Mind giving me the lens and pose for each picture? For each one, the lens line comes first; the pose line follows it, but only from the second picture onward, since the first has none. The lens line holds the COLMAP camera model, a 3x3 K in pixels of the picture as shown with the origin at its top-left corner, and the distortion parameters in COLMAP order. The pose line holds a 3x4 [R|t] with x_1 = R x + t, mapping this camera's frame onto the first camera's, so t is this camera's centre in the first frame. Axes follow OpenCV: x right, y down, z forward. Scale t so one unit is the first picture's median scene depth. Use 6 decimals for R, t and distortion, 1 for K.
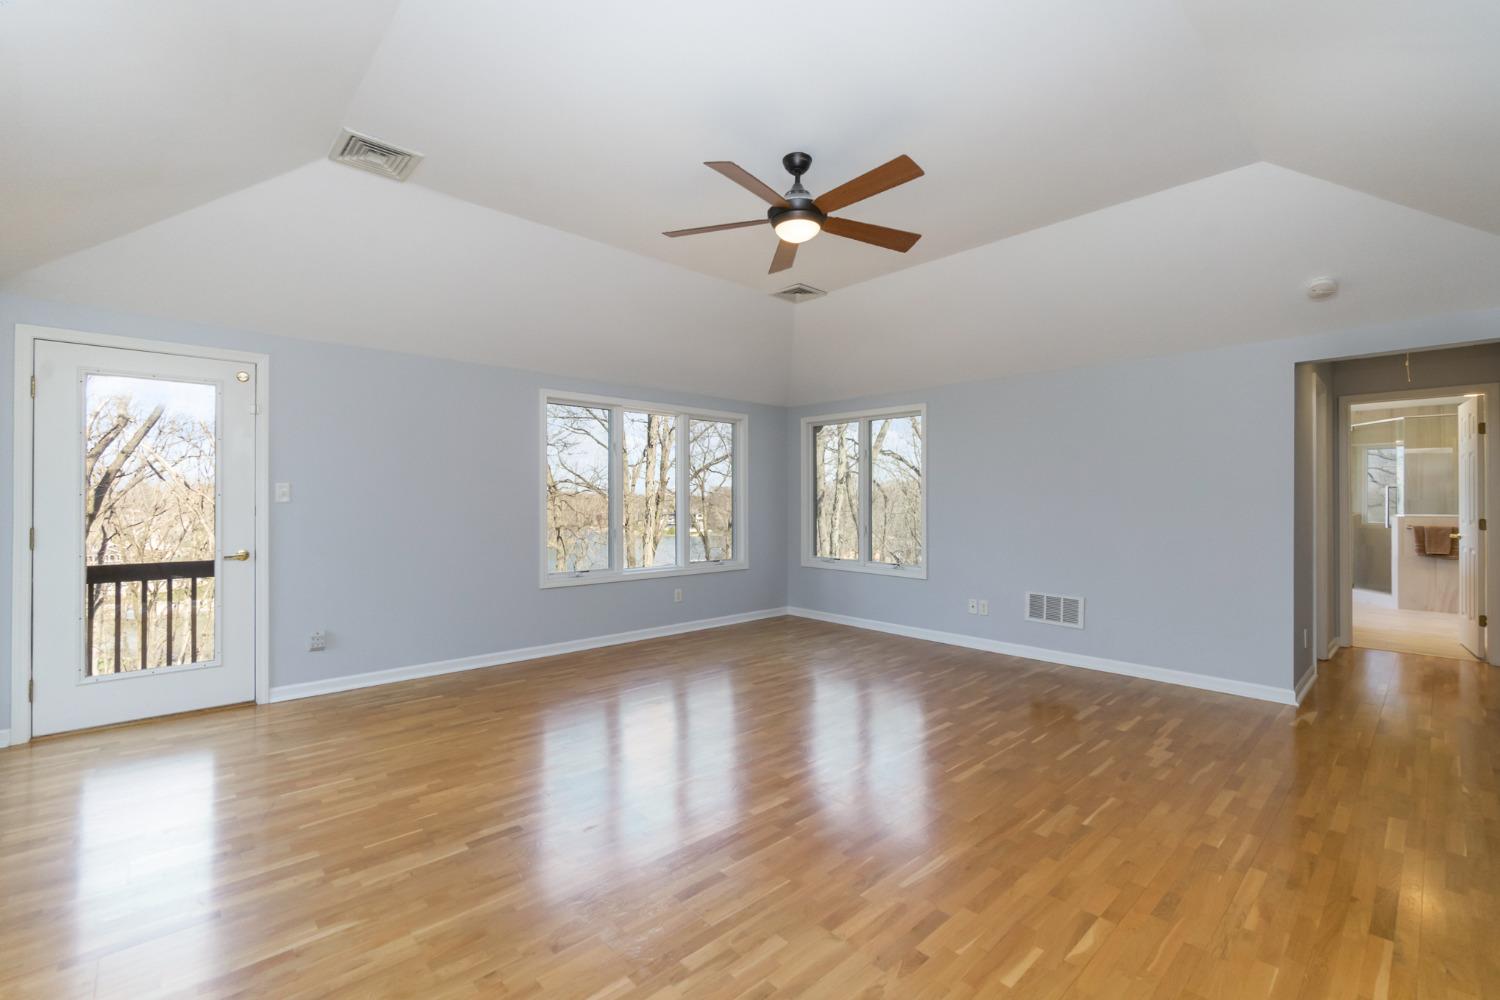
lens RADIAL K [[651.6, 0, 742.7], [0, 651.6, 503.4], [0, 0, 1]] dist [0.000144, 0.000513]
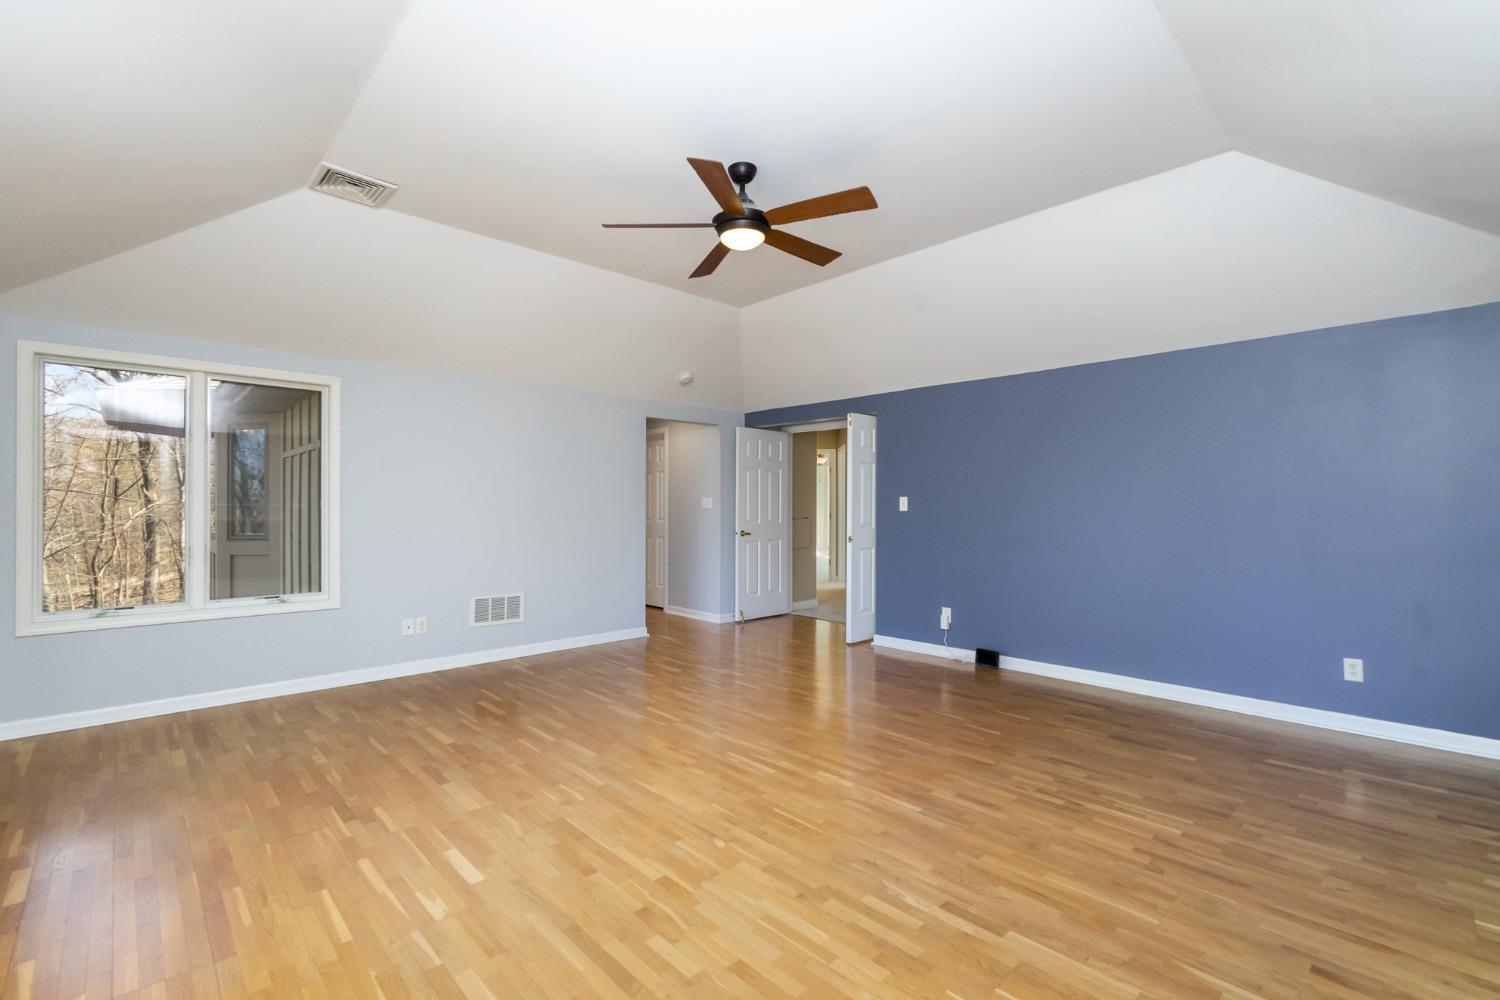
lens RADIAL K [[651.6, 0, 742.7], [0, 651.6, 503.4], [0, 0, 1]] dist [0.000144, 0.000513]
pose [[-0.014282, 0.004642, 0.999887, -0.722430], [0.000544, 0.999989, -0.004635, -0.003348], [-0.999898, 0.000478, -0.014285, 0.784488]]
